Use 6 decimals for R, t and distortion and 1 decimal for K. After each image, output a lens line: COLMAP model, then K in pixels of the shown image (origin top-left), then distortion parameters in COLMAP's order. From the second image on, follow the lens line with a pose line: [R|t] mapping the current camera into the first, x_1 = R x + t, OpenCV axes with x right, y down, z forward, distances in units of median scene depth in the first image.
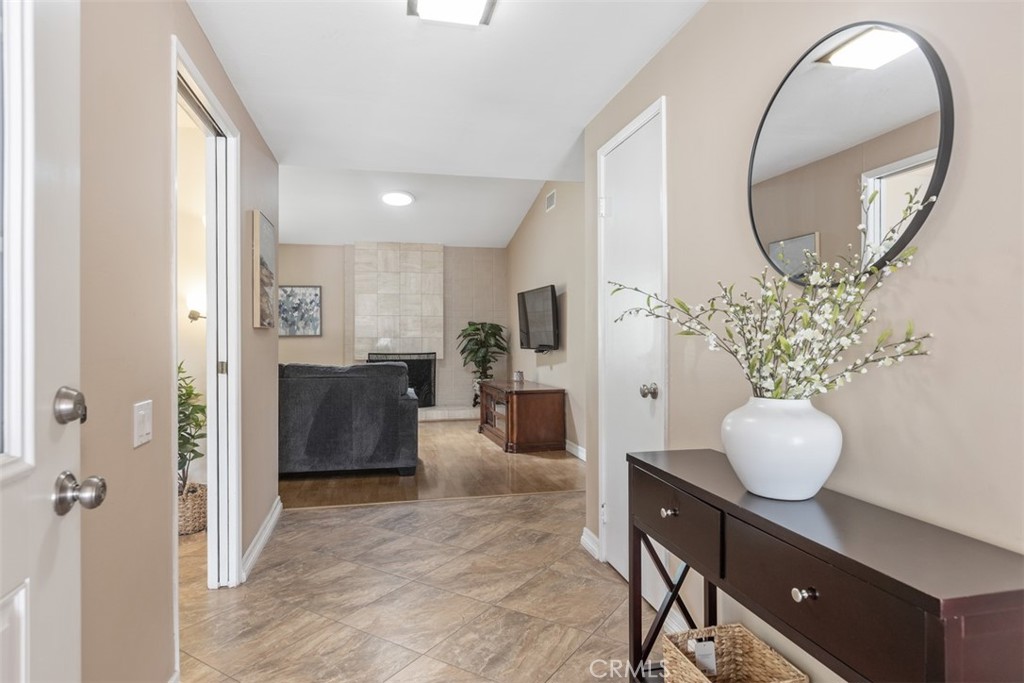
lens RADIAL K [[589.7, 0, 504.8], [0, 589.7, 335.3], [0, 0, 1]] dist [-0.007302, -0.000220]
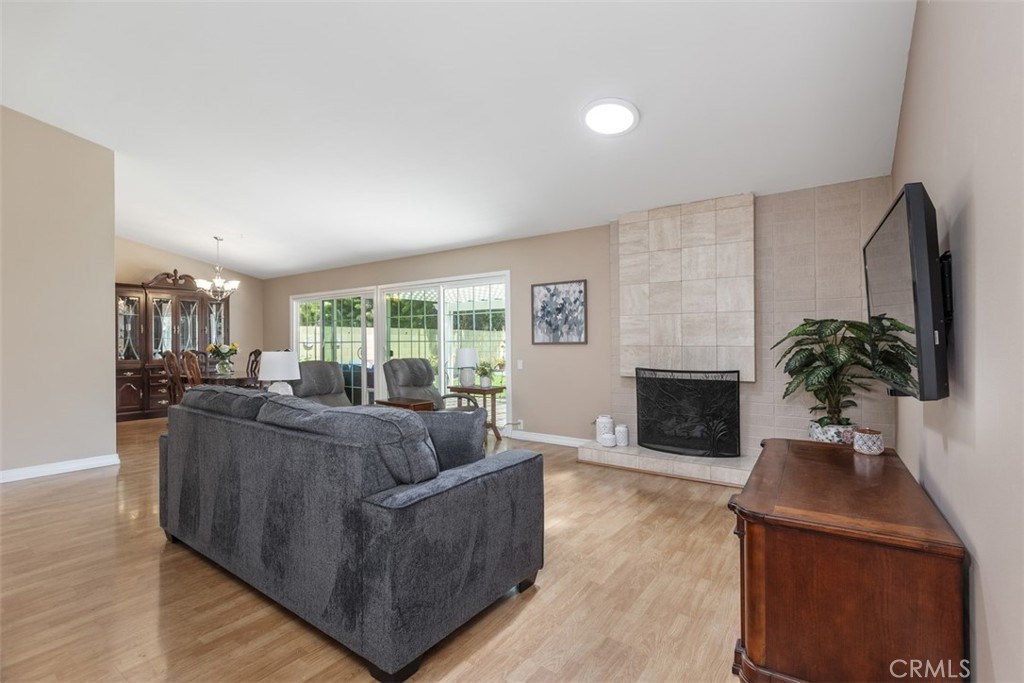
lens RADIAL K [[479.5, 0, 505.7], [0, 479.5, 336.6], [0, 0, 1]] dist [0.002332, 0.000155]
pose [[0.663797, -0.006299, -0.747887, 0.096868], [0.006053, 0.999977, -0.003051, -0.006397], [0.747889, -0.002502, 0.663820, 0.494678]]
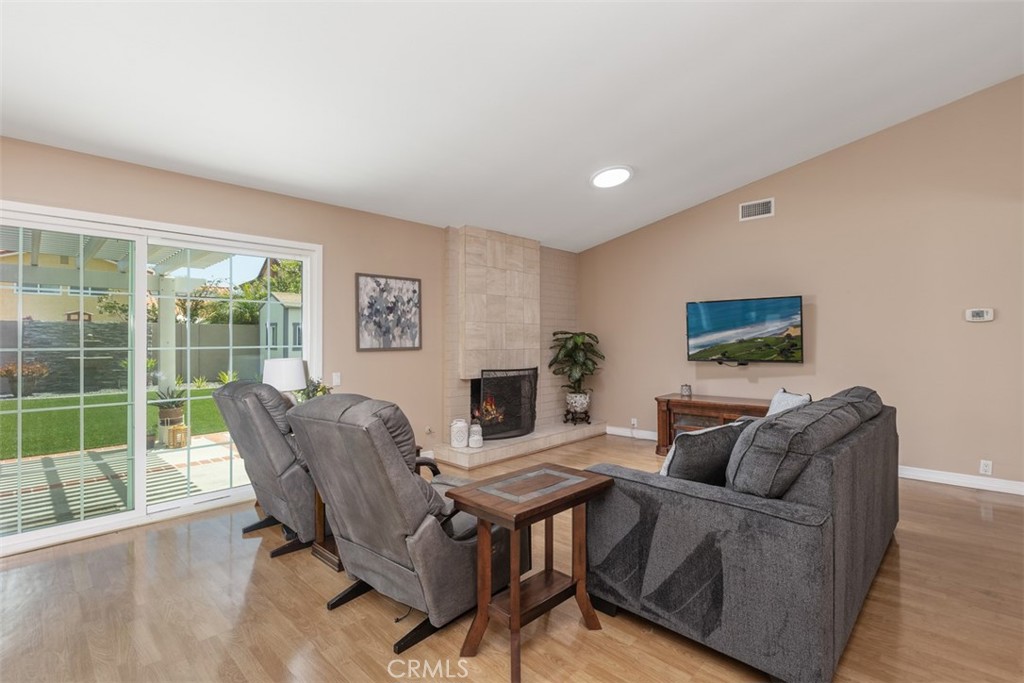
lens RADIAL K [[479.5, 0, 508.5], [0, 479.5, 339.0], [0, 0, 1]] dist [0.002332, 0.000155]
pose [[0.831866, 0.002518, 0.554971, -0.549985], [-0.000264, 0.999991, -0.004141, -0.007952], [-0.554977, 0.003298, 0.831859, 0.448922]]
